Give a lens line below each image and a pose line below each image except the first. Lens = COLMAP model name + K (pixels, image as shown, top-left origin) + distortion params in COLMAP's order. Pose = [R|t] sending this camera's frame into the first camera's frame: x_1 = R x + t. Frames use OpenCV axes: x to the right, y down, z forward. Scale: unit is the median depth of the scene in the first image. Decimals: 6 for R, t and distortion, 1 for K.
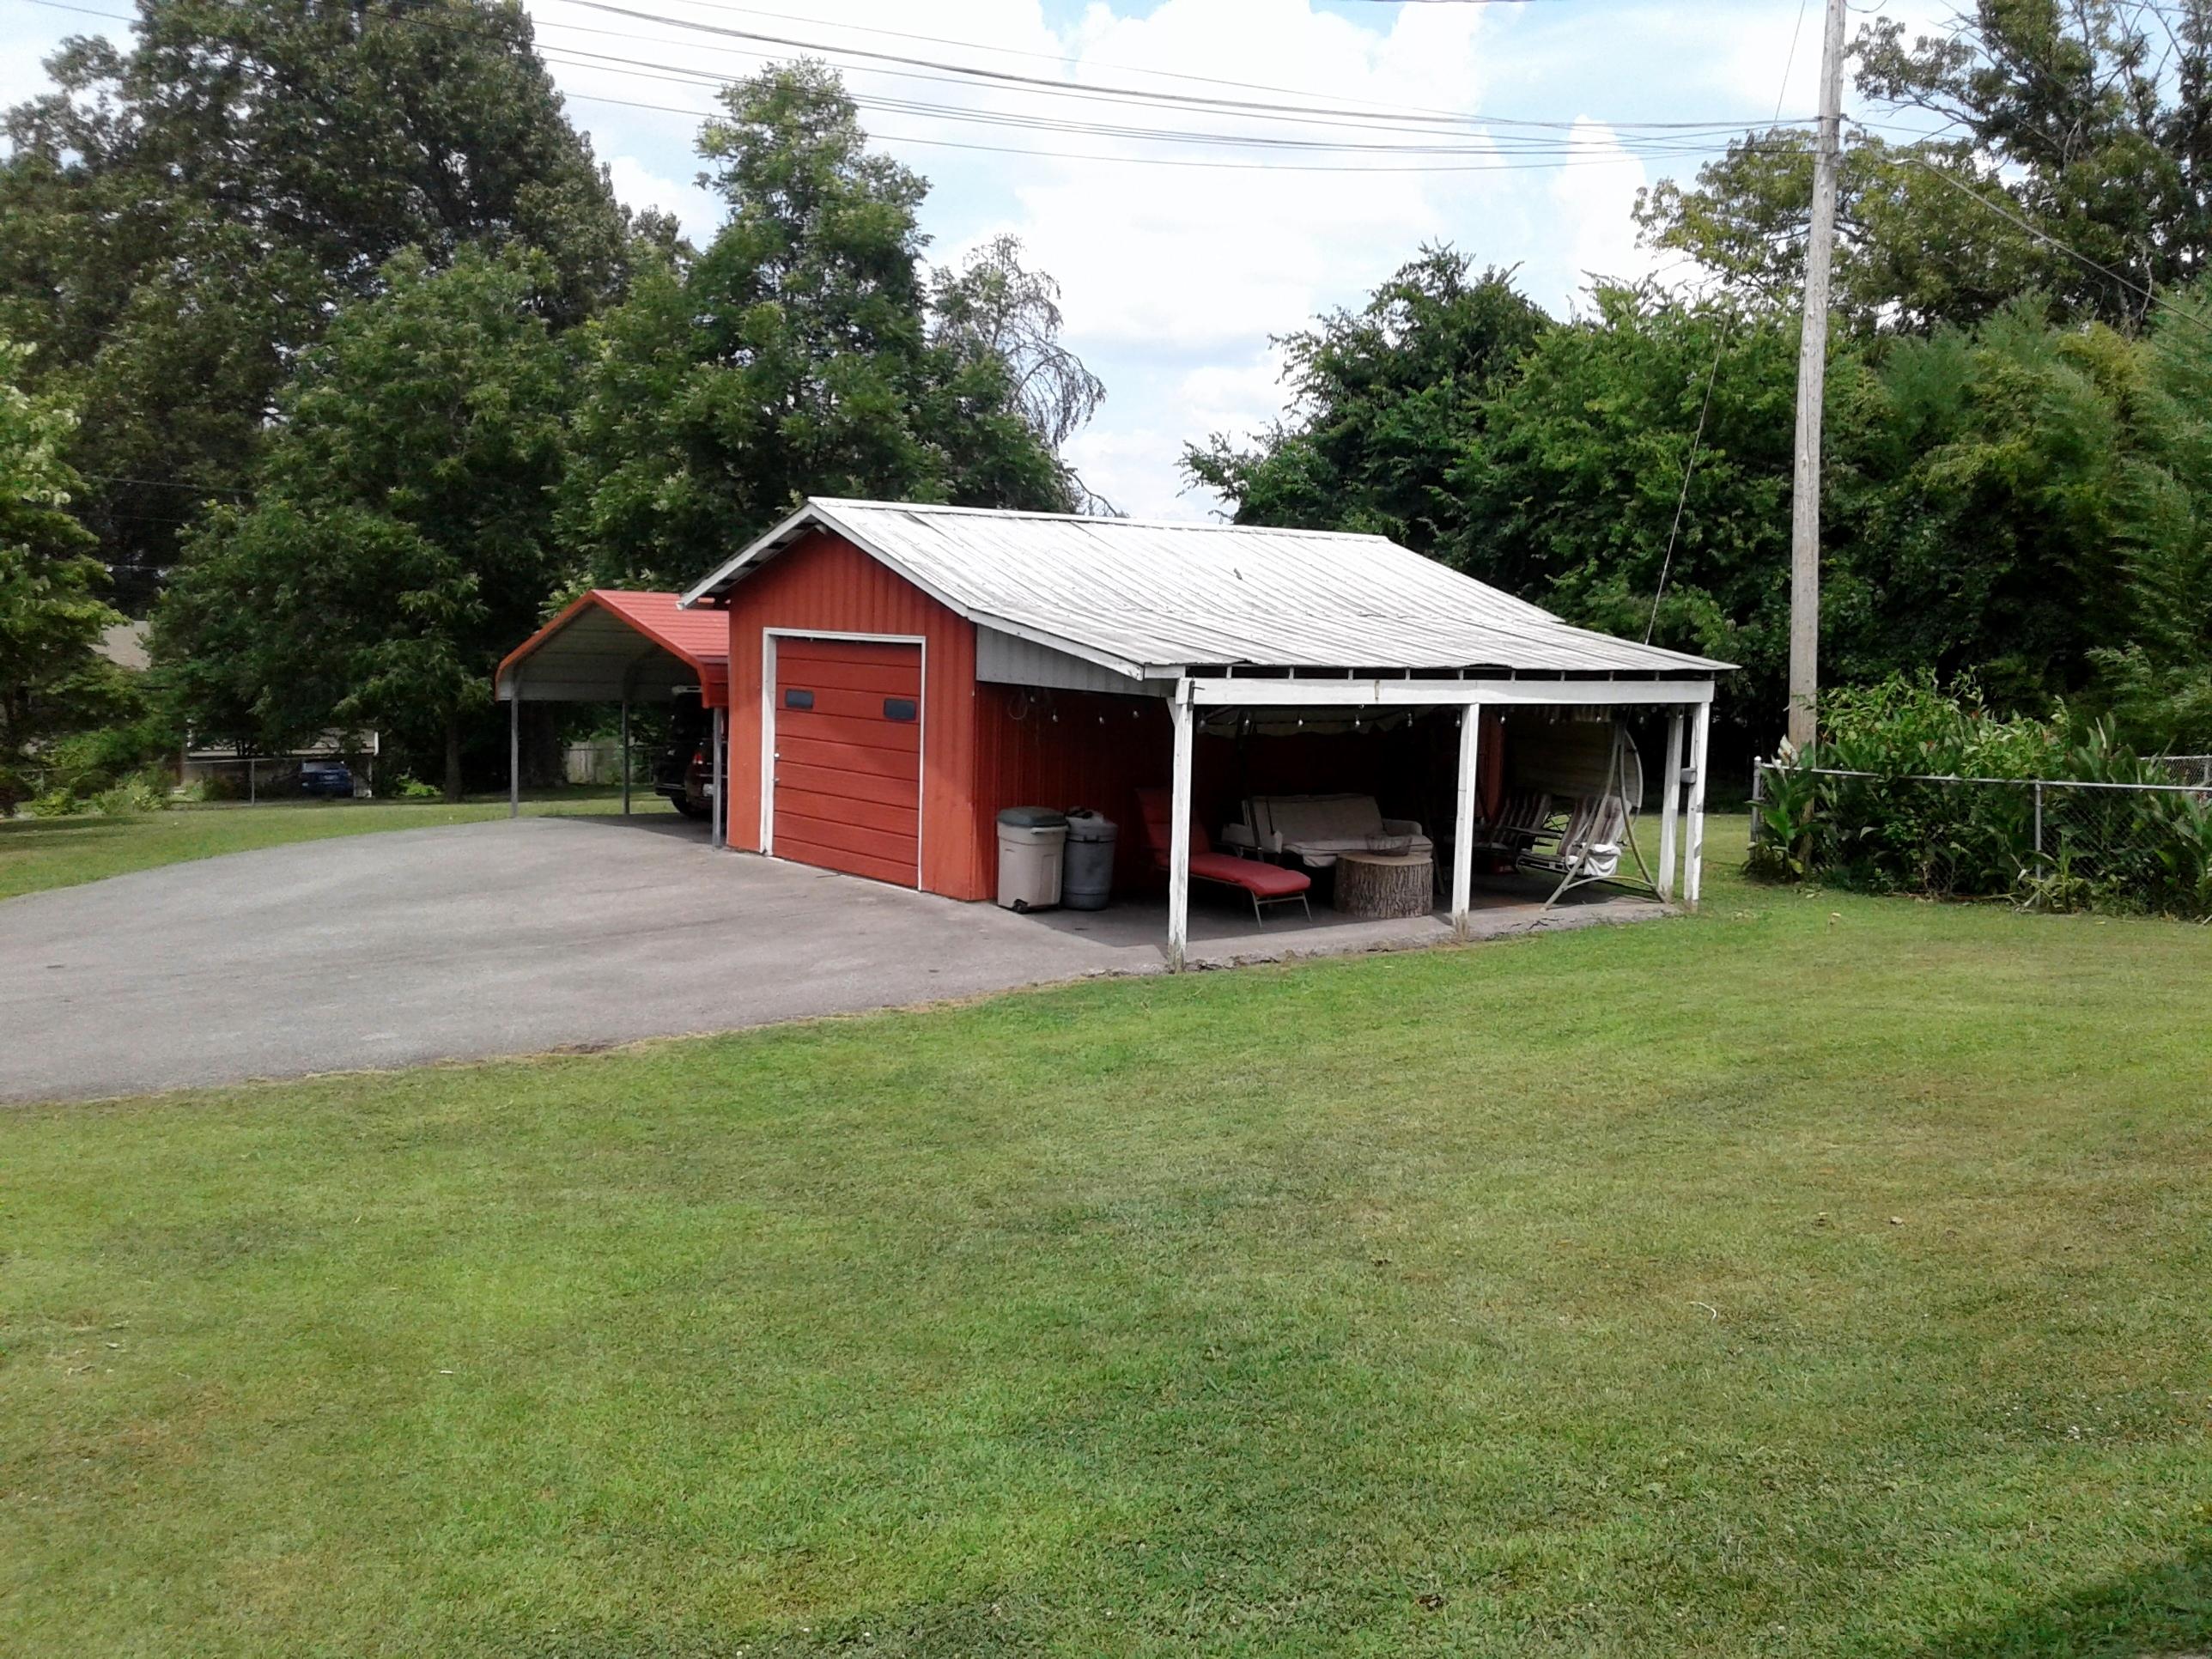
lens RADIAL K [[2109.4, 0, 1106.0], [0, 2109.4, 829.5], [0, 0, 1]] dist [0.105668, -0.226135]
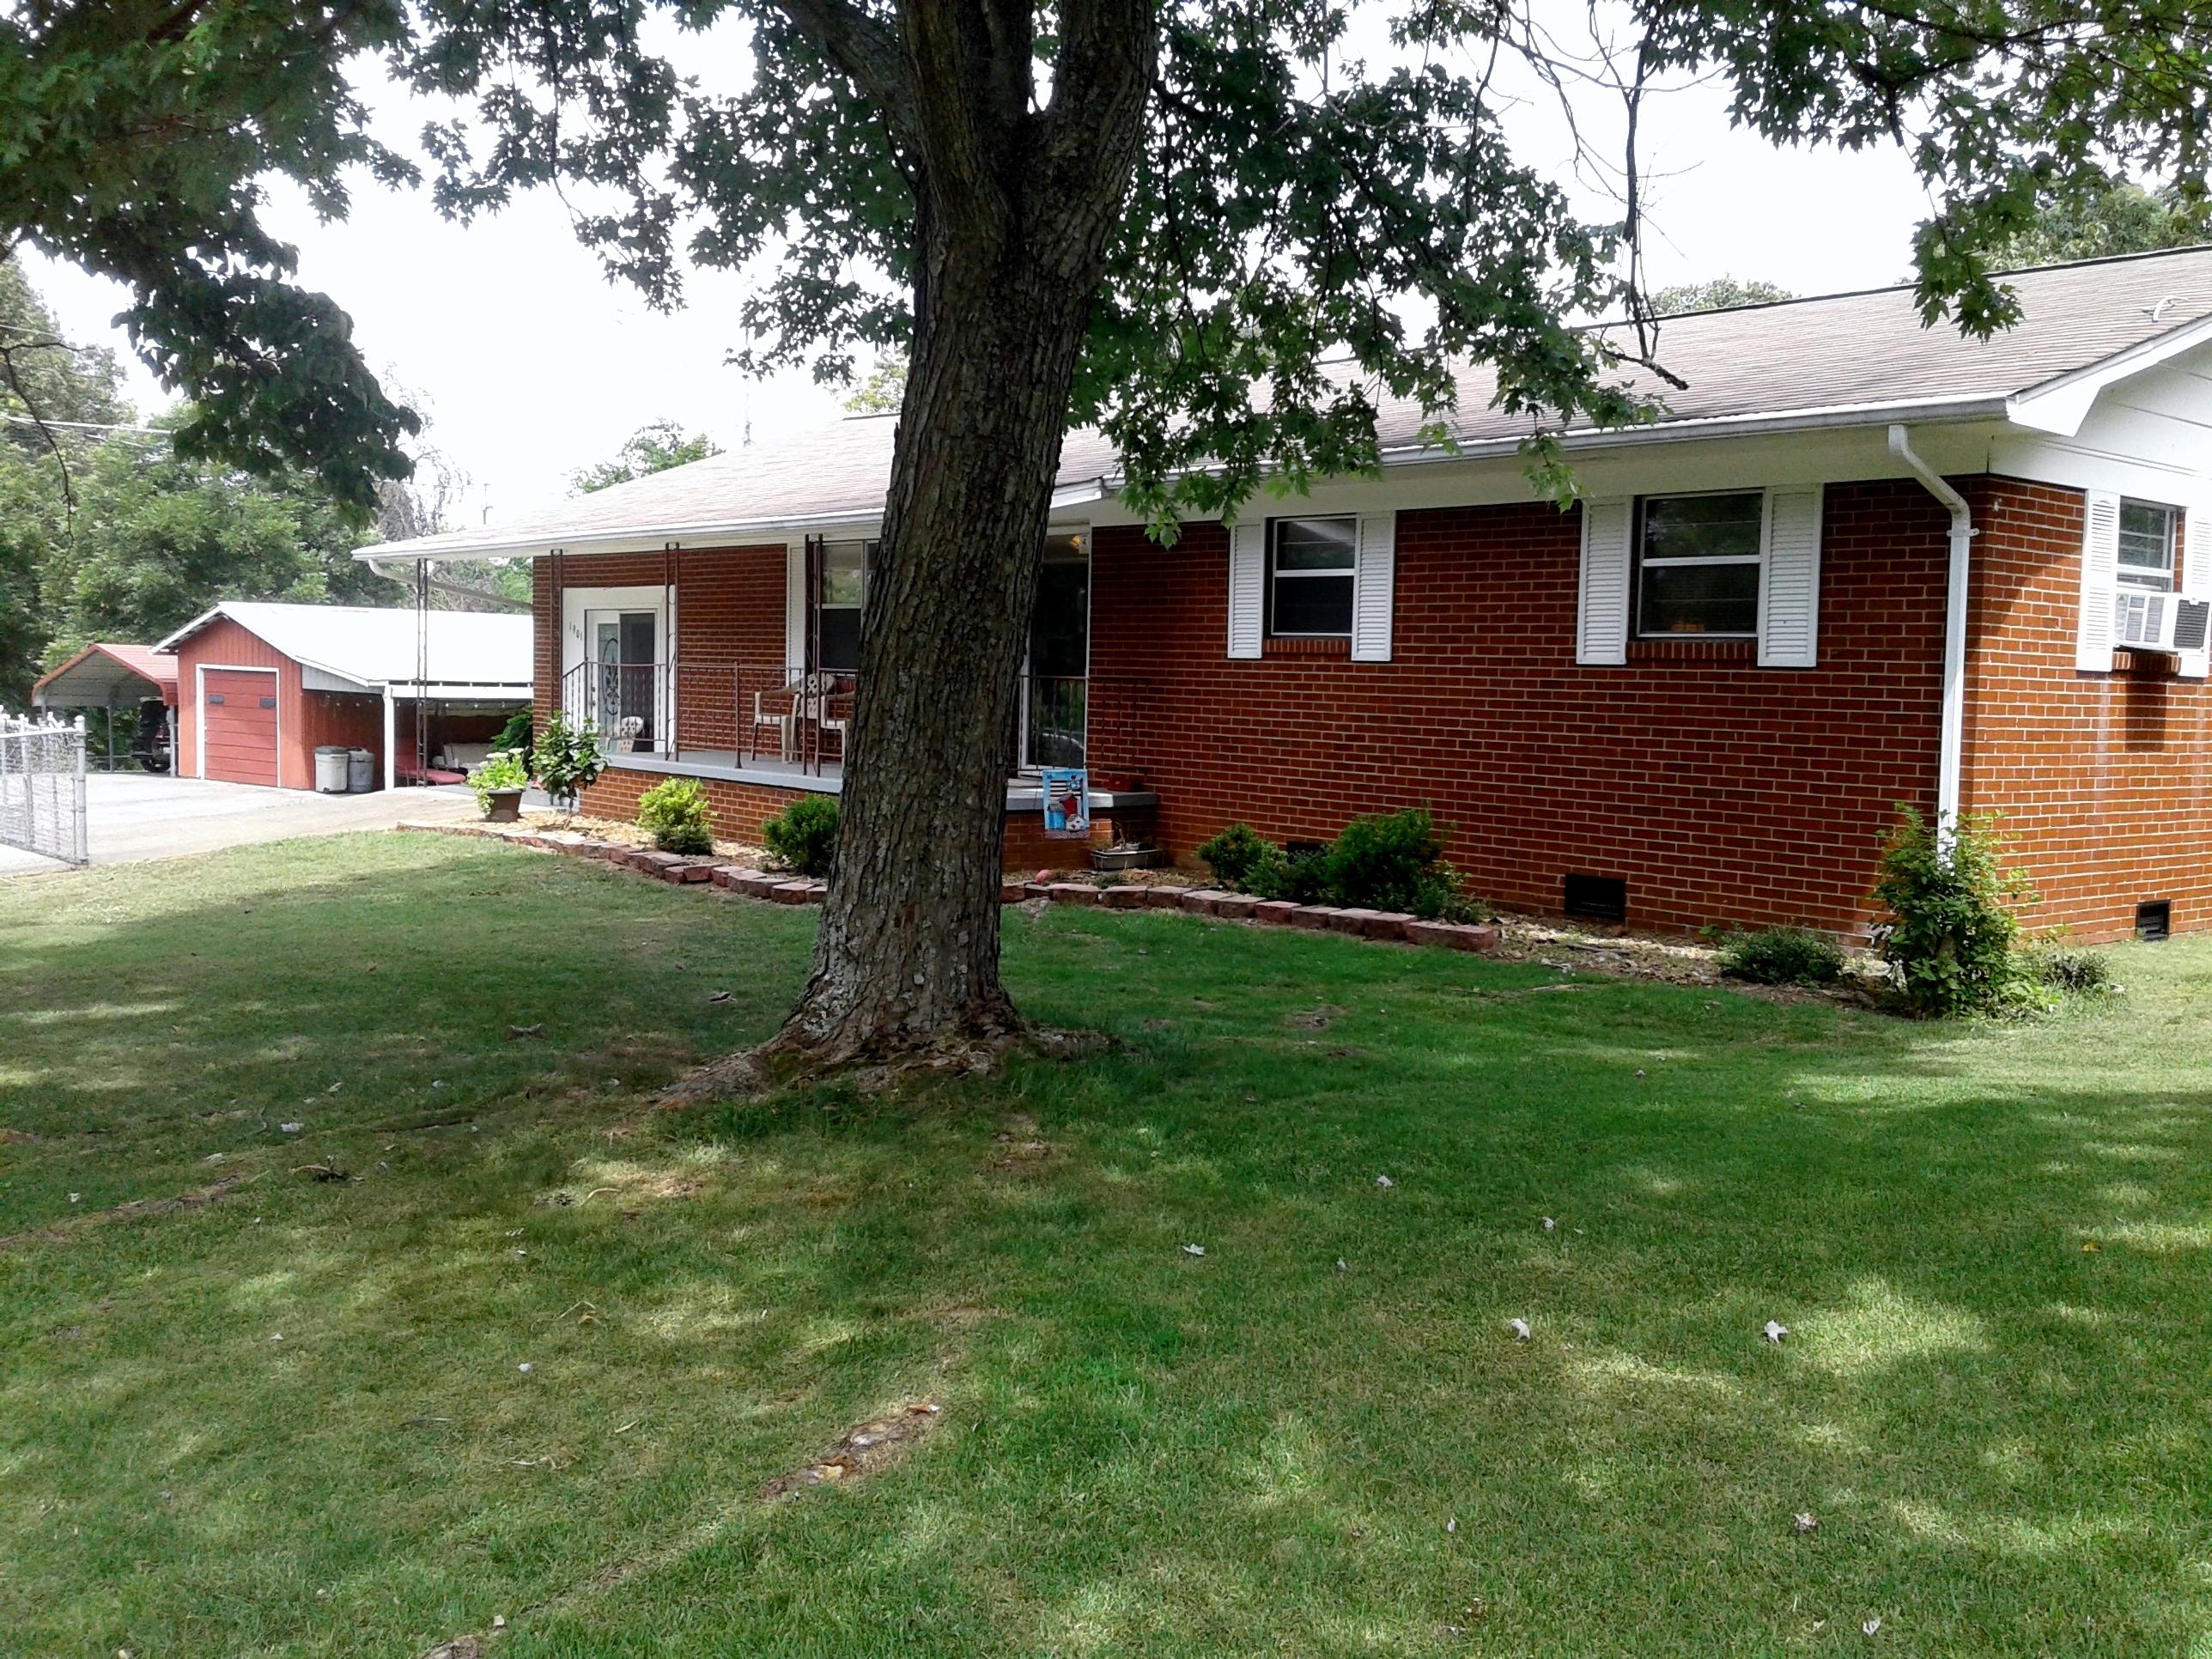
lens RADIAL K [[2109.4, 0, 1106.0], [0, 2109.4, 829.5], [0, 0, 1]] dist [0.105668, -0.226135]
pose [[0.969622, -0.021255, 0.243681, 0.177348], [0.024878, 0.999621, -0.011801, 0.106239], [-0.243338, 0.017505, 0.969784, -1.168159]]
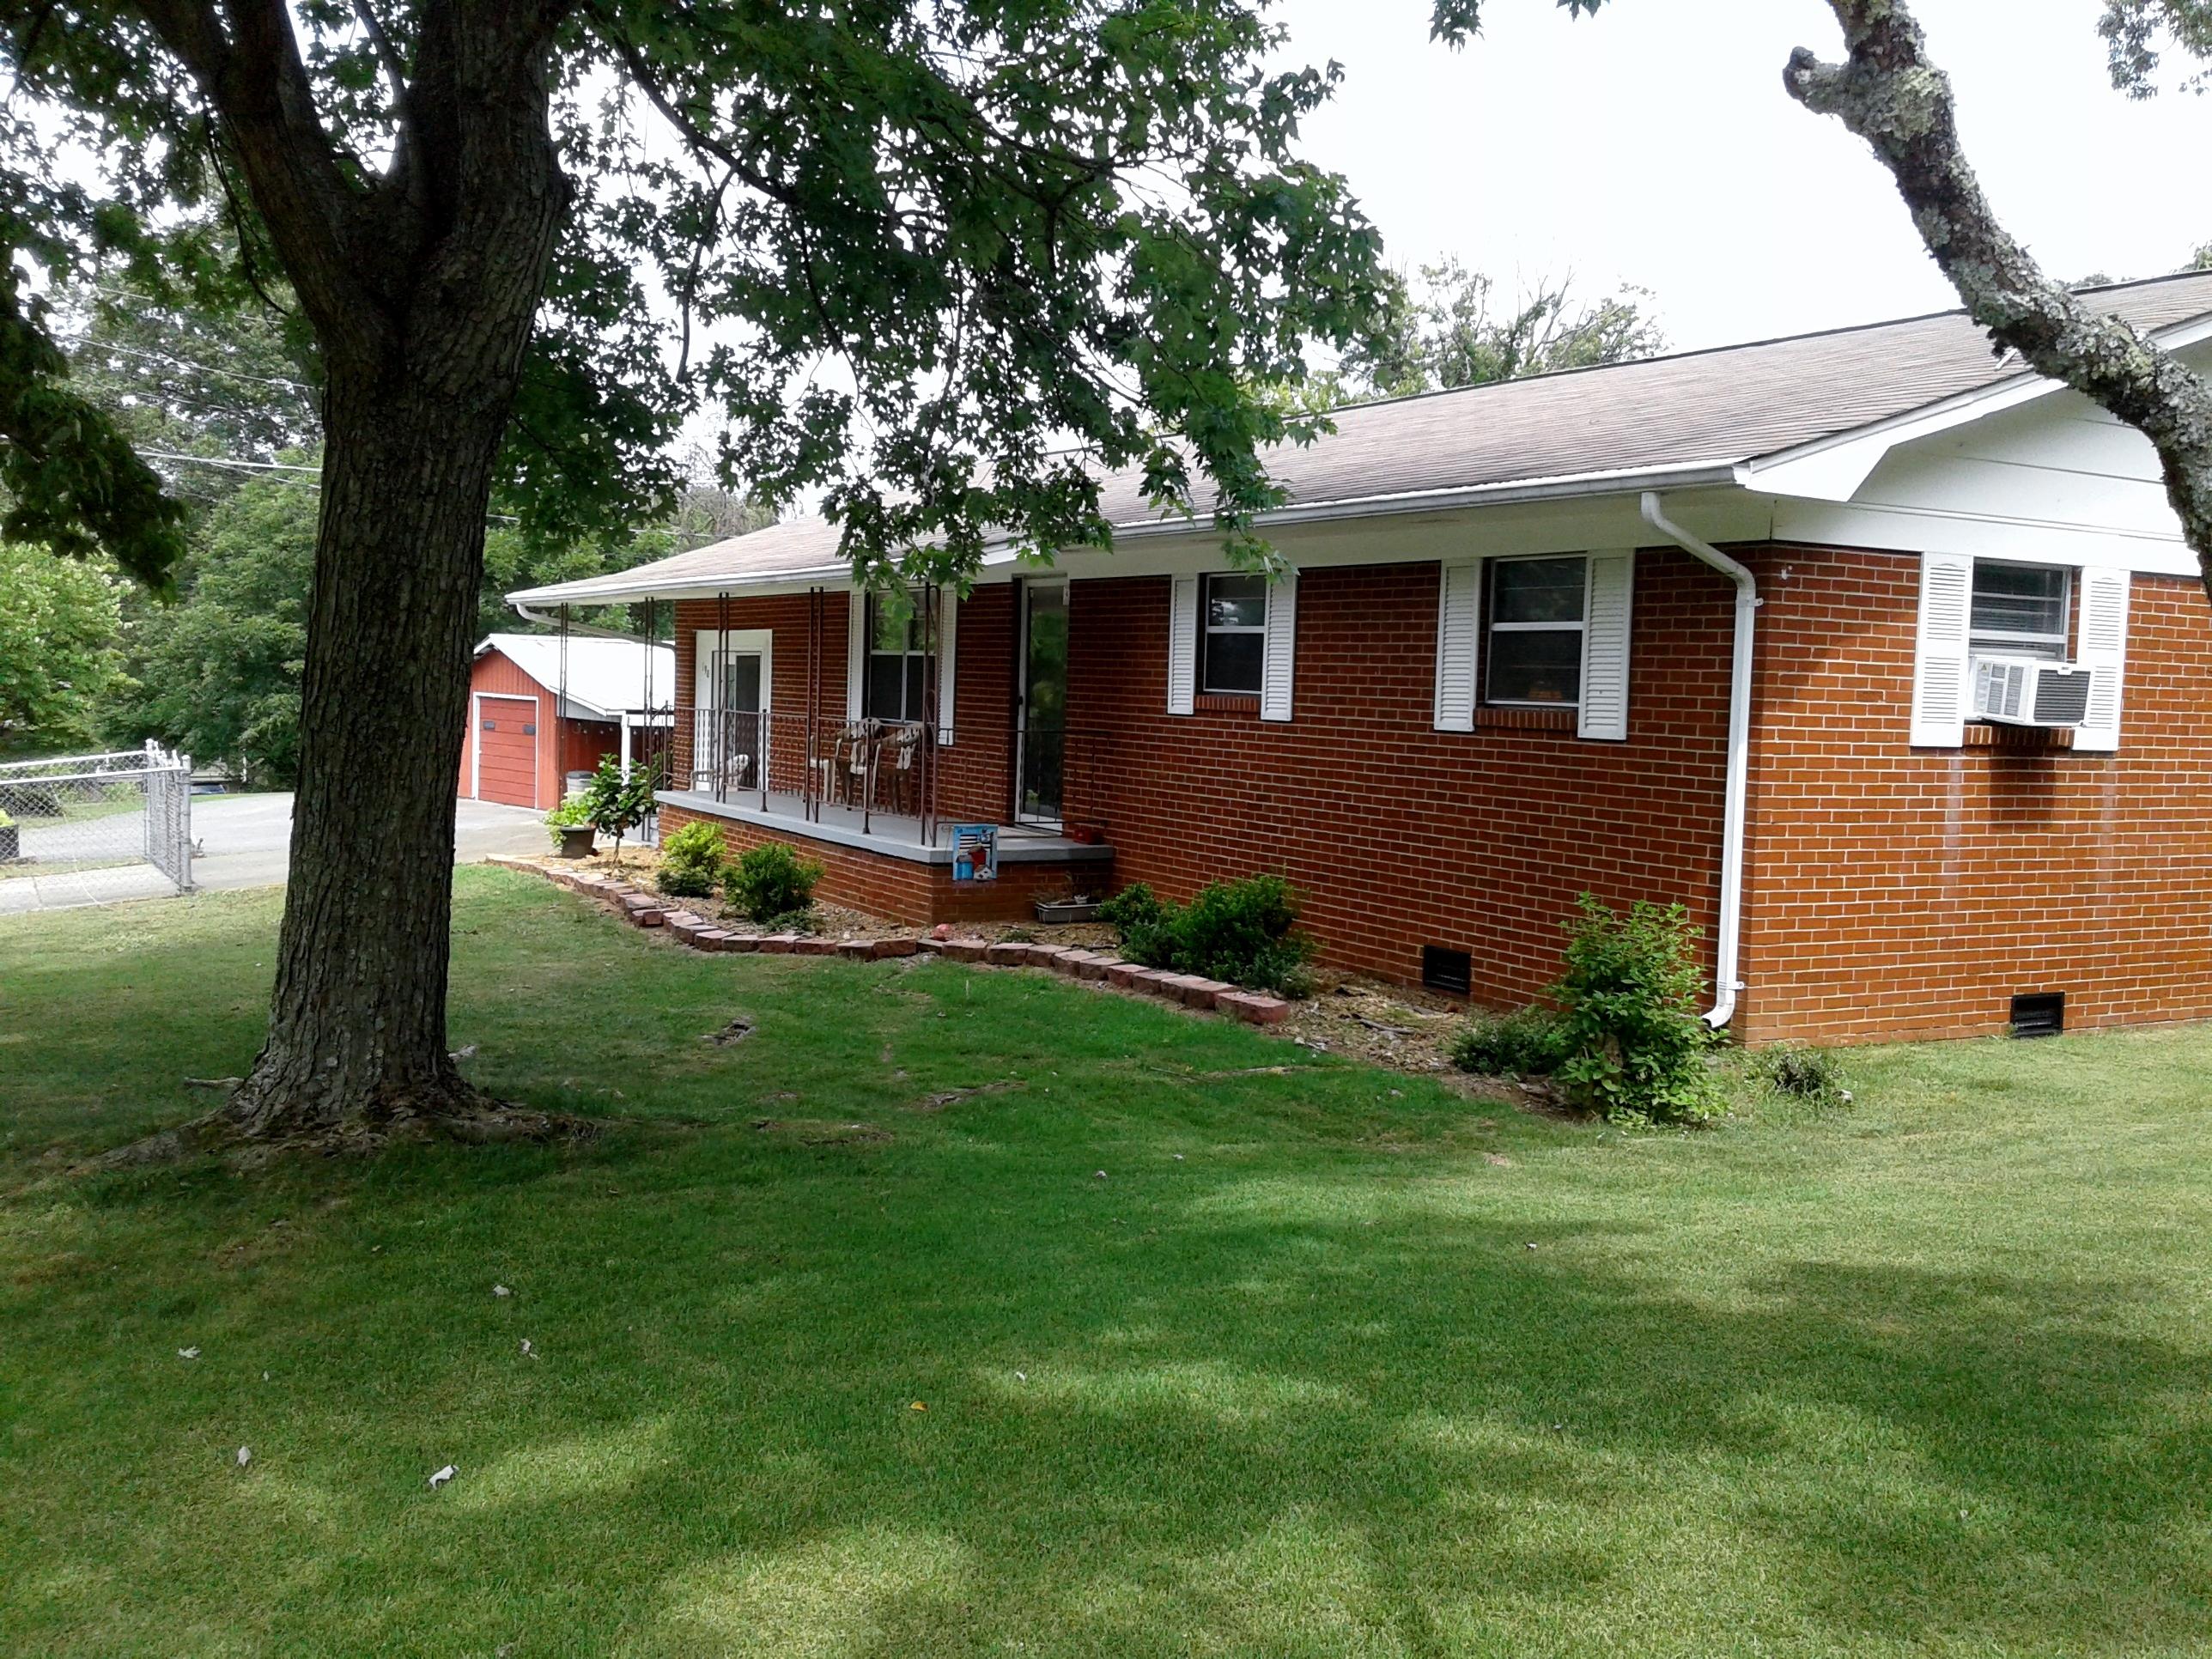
lens RADIAL K [[2124.1, 0, 1100.9], [0, 2124.1, 849.0], [0, 0, 1]] dist [0.093564, -0.175474]
pose [[0.998174, -0.003421, 0.060315, 0.342040], [0.004220, 0.999905, -0.013123, 0.094710], [-0.060265, 0.013354, 0.998093, -1.201083]]
